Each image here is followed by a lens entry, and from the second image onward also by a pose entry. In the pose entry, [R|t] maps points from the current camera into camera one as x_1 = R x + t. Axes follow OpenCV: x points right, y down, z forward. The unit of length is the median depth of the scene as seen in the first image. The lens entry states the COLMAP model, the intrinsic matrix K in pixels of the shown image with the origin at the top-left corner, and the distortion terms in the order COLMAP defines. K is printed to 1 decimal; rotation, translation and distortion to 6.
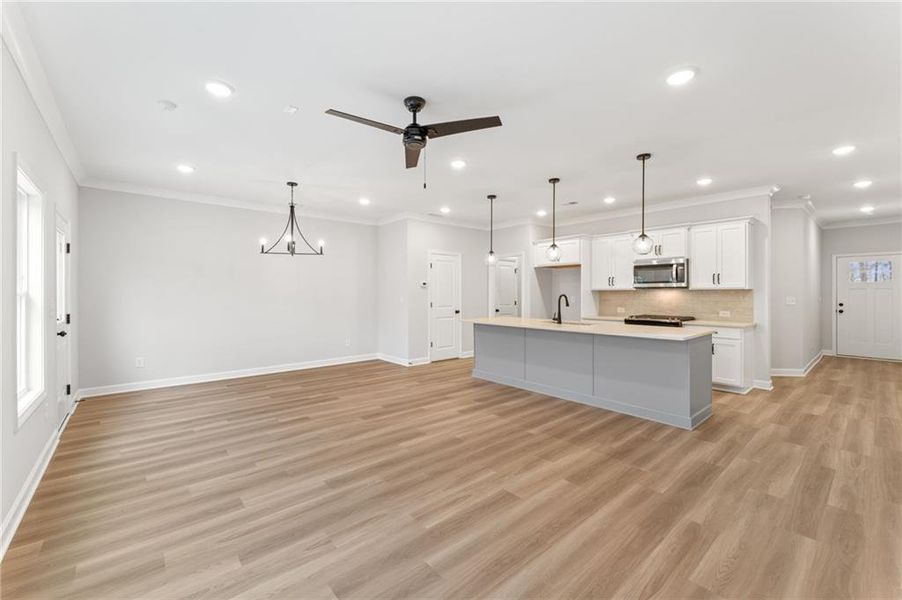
lens RADIAL K [[364.2, 0, 452.9], [0, 364.2, 296.9], [0, 0, 1]] dist [0.008149, 0.000401]
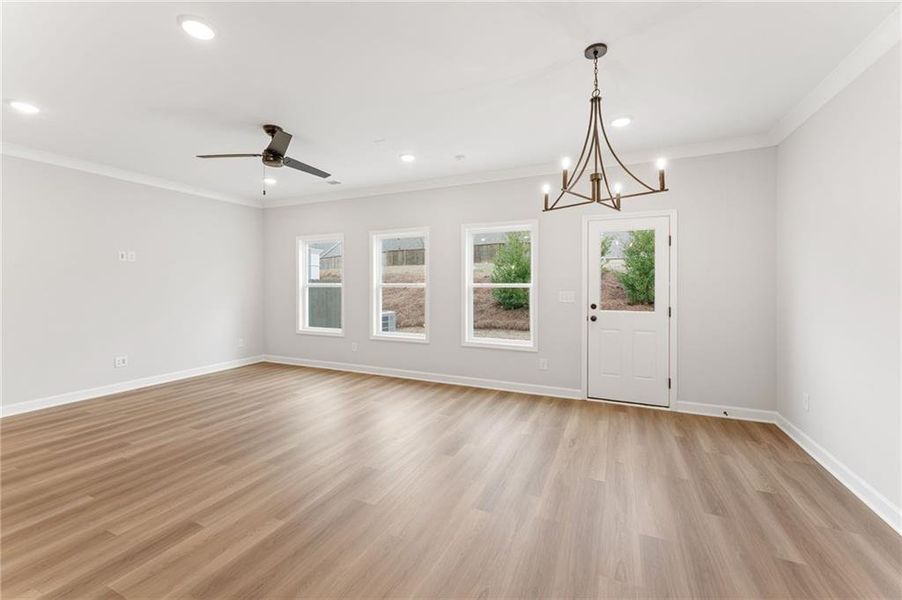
lens RADIAL K [[364.2, 0, 447.4], [0, 364.2, 291.1], [0, 0, 1]] dist [0.008149, 0.000401]
pose [[-0.911790, 0.005859, -0.410616, -0.065537], [-0.004040, 0.999722, 0.023236, -0.012557], [0.410638, 0.022846, -0.911512, 1.171905]]
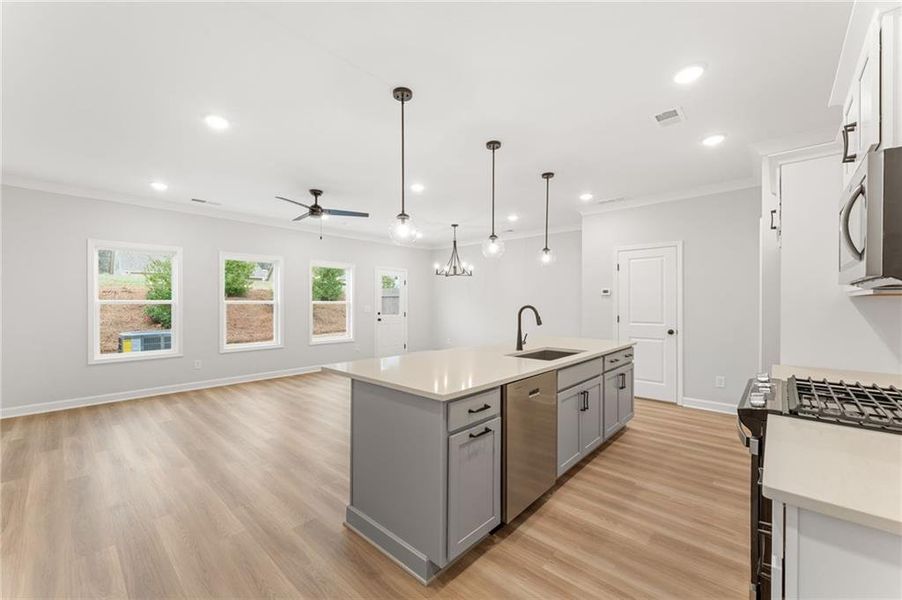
lens RADIAL K [[364.2, 0, 445.0], [0, 364.2, 303.7], [0, 0, 1]] dist [0.008149, 0.000401]
pose [[0.111073, 0.003678, -0.993805, 0.831004], [-0.011873, 0.999927, 0.002374, -0.009478], [0.993741, 0.011535, 0.111108, 0.706717]]
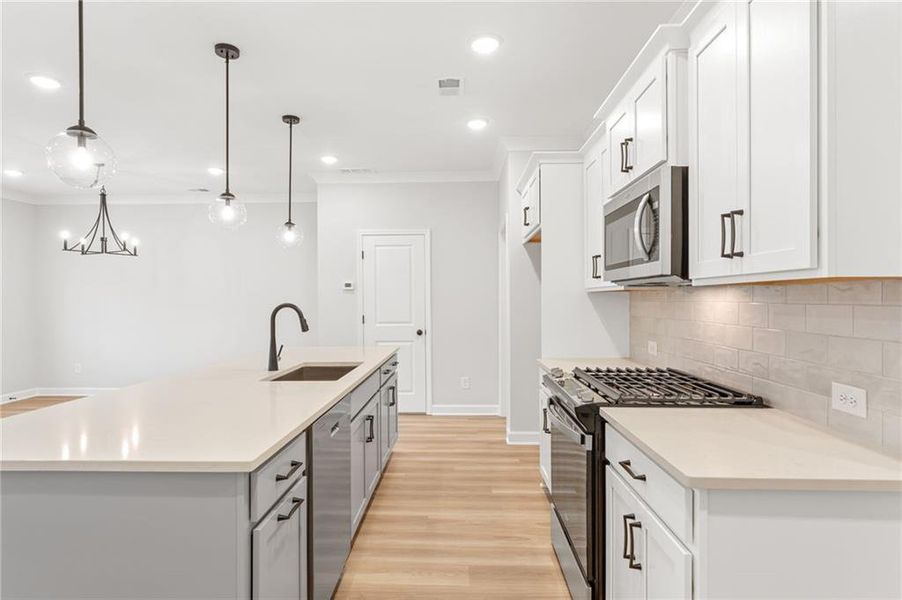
lens RADIAL K [[486.5, 0, 449.1], [0, 486.5, 300.5], [0, 0, 1]] dist [0.000386, -0.001157]
pose [[0.735043, -0.000910, -0.678019, 0.755681], [-0.003342, 0.999982, -0.004965, -0.007934], [0.678012, 0.005916, 0.735027, 0.634864]]
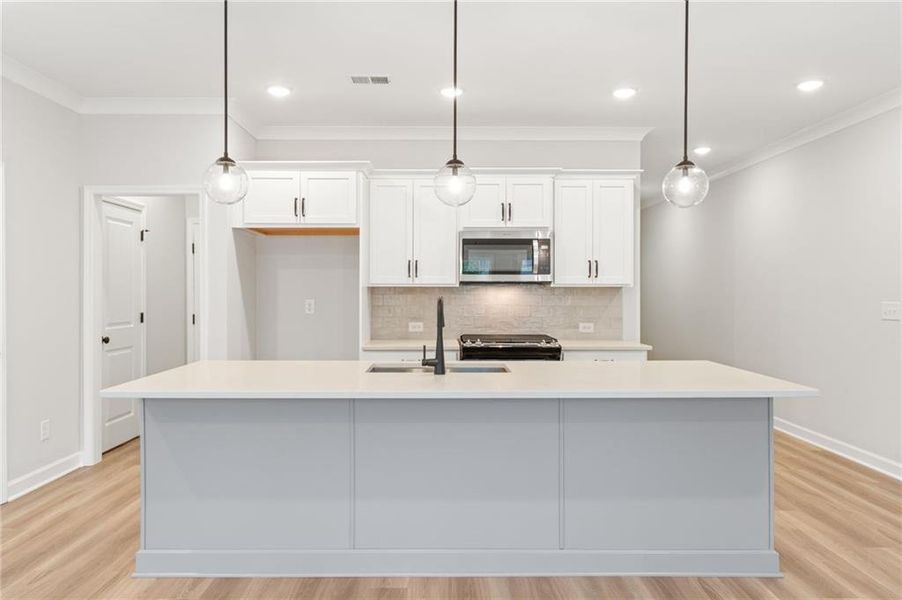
lens RADIAL K [[607.8, 0, 443.1], [0, 607.8, 296.9], [0, 0, 1]] dist [0.010591, 0.003453]
pose [[0.655226, -0.006694, 0.755404, -0.167992], [0.006249, 0.999975, 0.003441, -0.009178], [-0.755407, 0.002466, 0.655251, 0.515357]]
